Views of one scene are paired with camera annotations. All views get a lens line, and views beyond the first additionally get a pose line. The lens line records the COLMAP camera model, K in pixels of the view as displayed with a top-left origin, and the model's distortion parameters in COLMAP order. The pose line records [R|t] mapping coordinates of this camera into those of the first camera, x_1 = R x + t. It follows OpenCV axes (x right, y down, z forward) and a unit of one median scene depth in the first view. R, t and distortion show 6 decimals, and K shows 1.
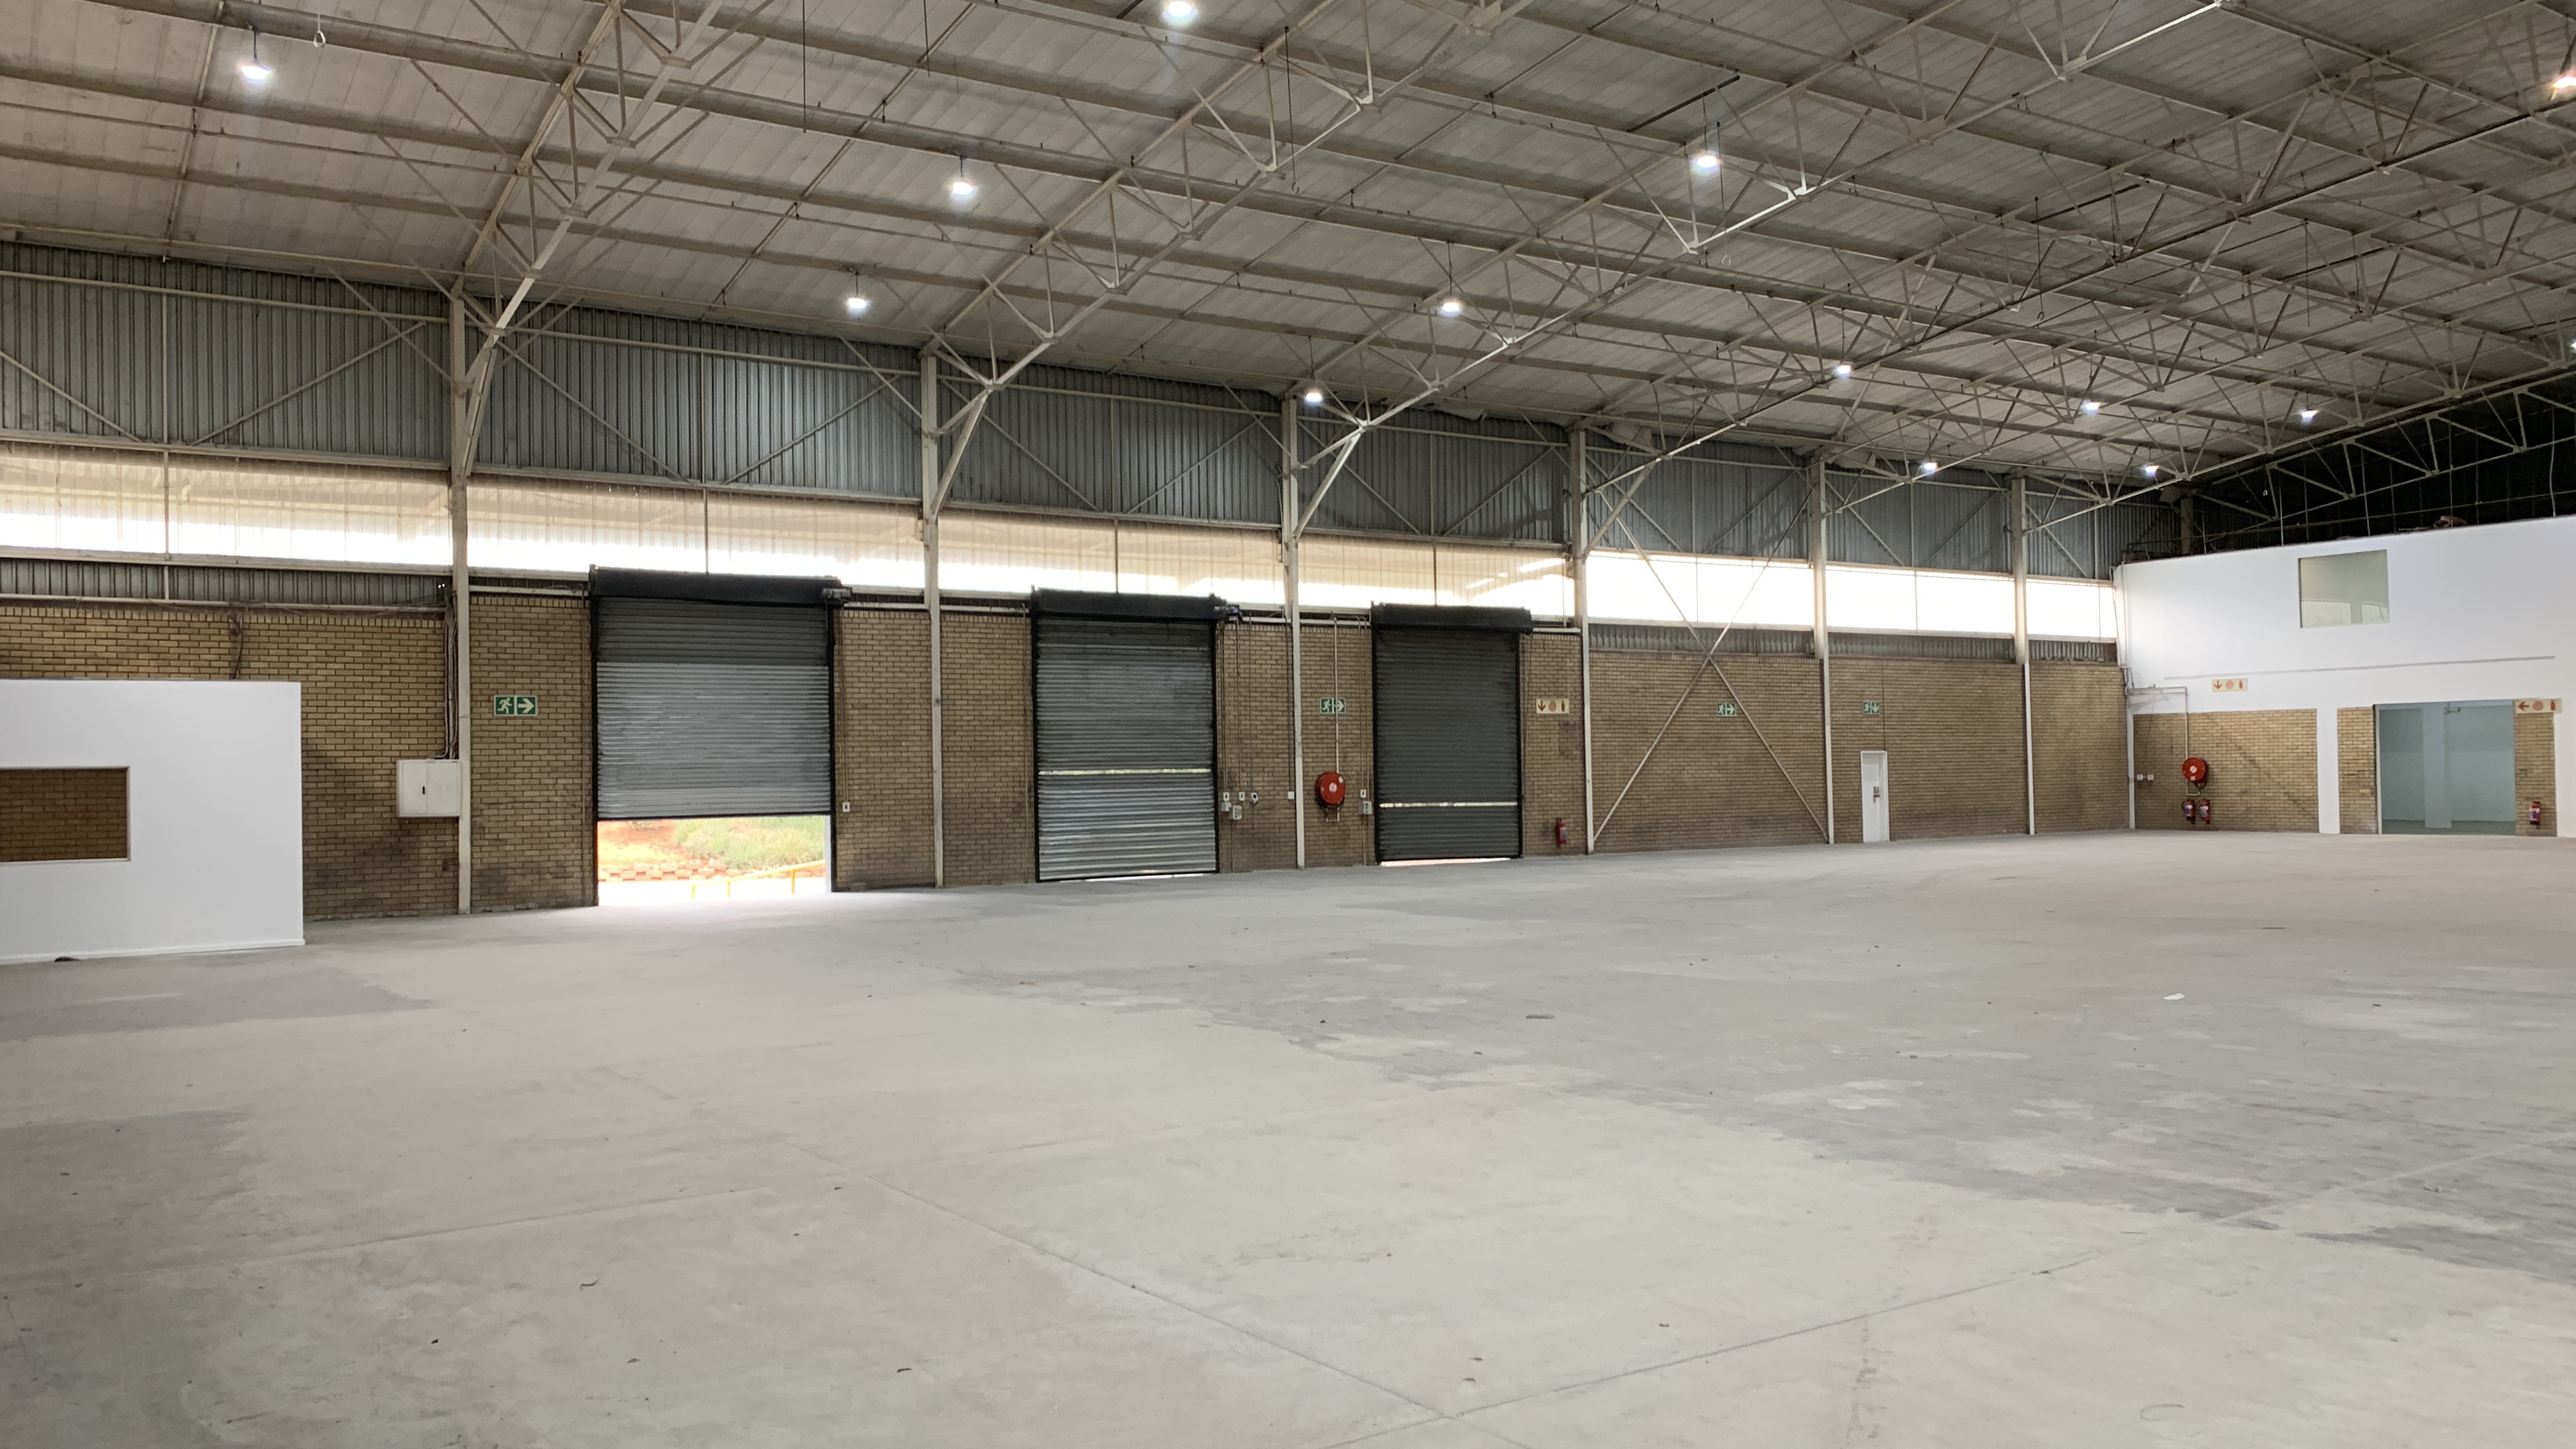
lens RADIAL K [[1954.5, 0, 1264.8], [0, 1954.5, 737.6], [0, 0, 1]] dist [0.065441, -0.080206]
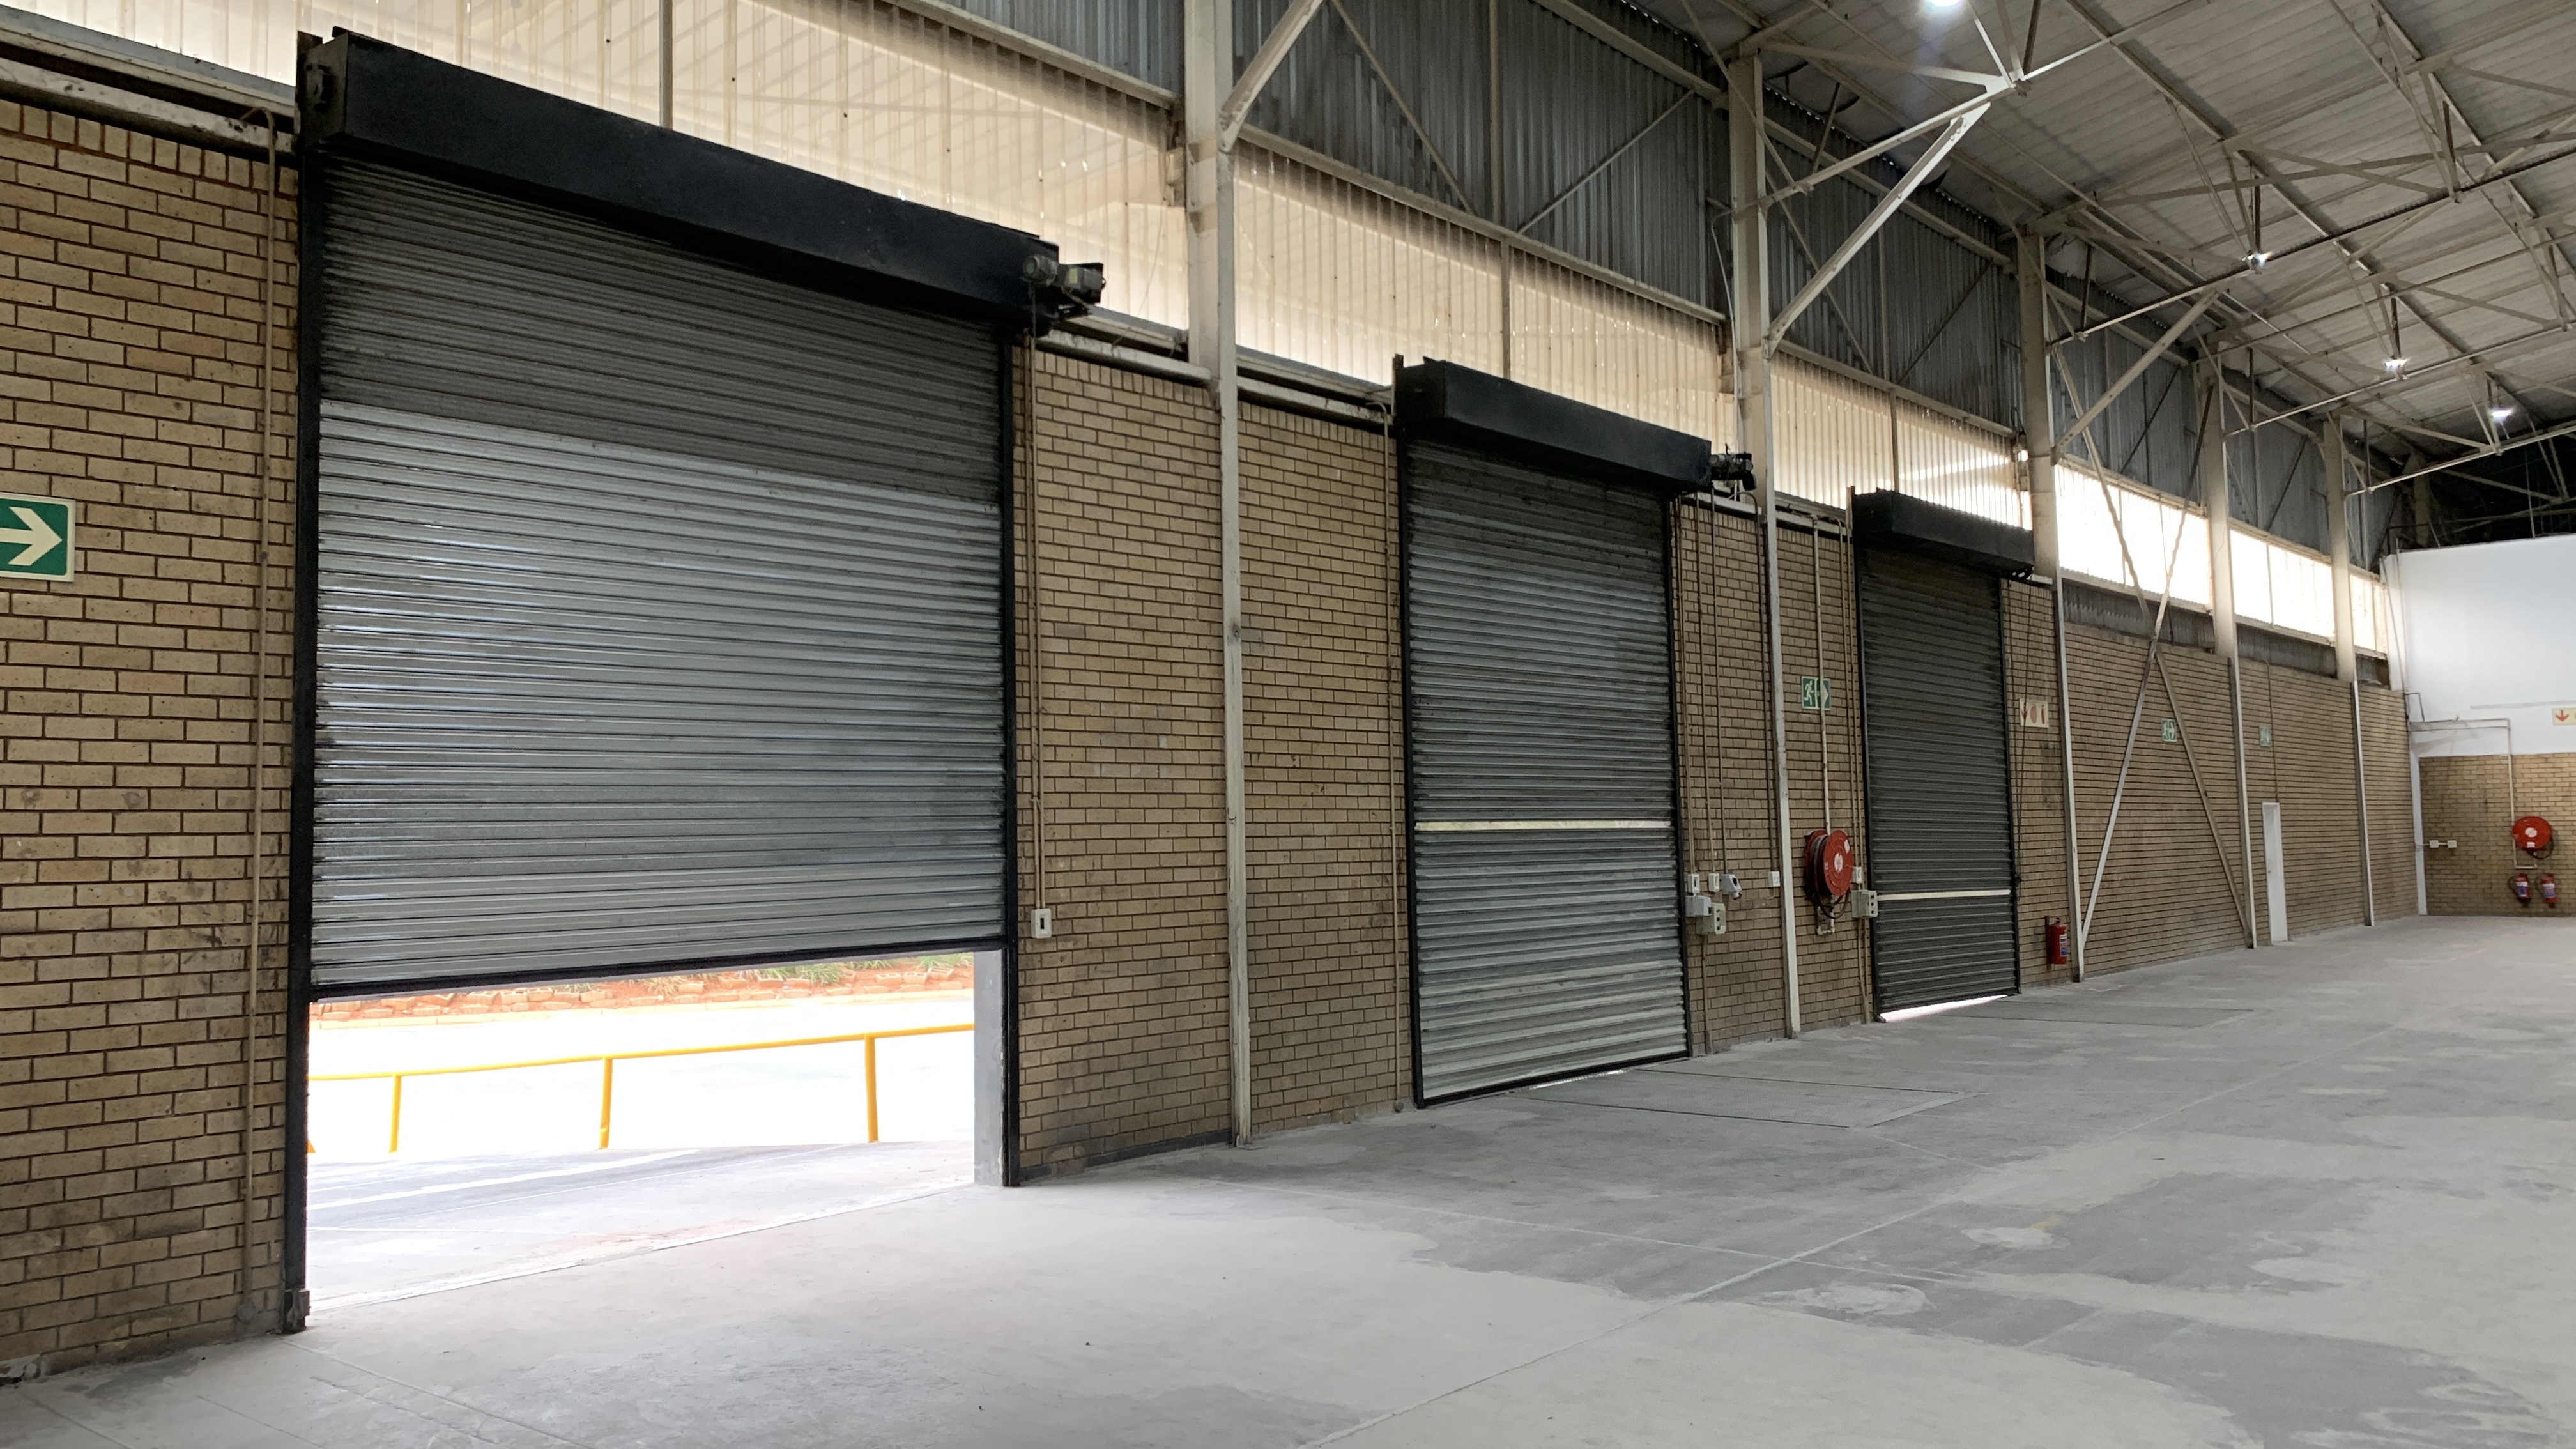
lens RADIAL K [[1954.5, 0, 1256.0], [0, 1954.5, 706.2], [0, 0, 1]] dist [0.065441, -0.080206]
pose [[0.964805, 0.015633, 0.262500, -0.226350], [-0.001046, 0.998452, -0.055619, 0.014197], [-0.262963, 0.053387, 0.963328, 0.561032]]
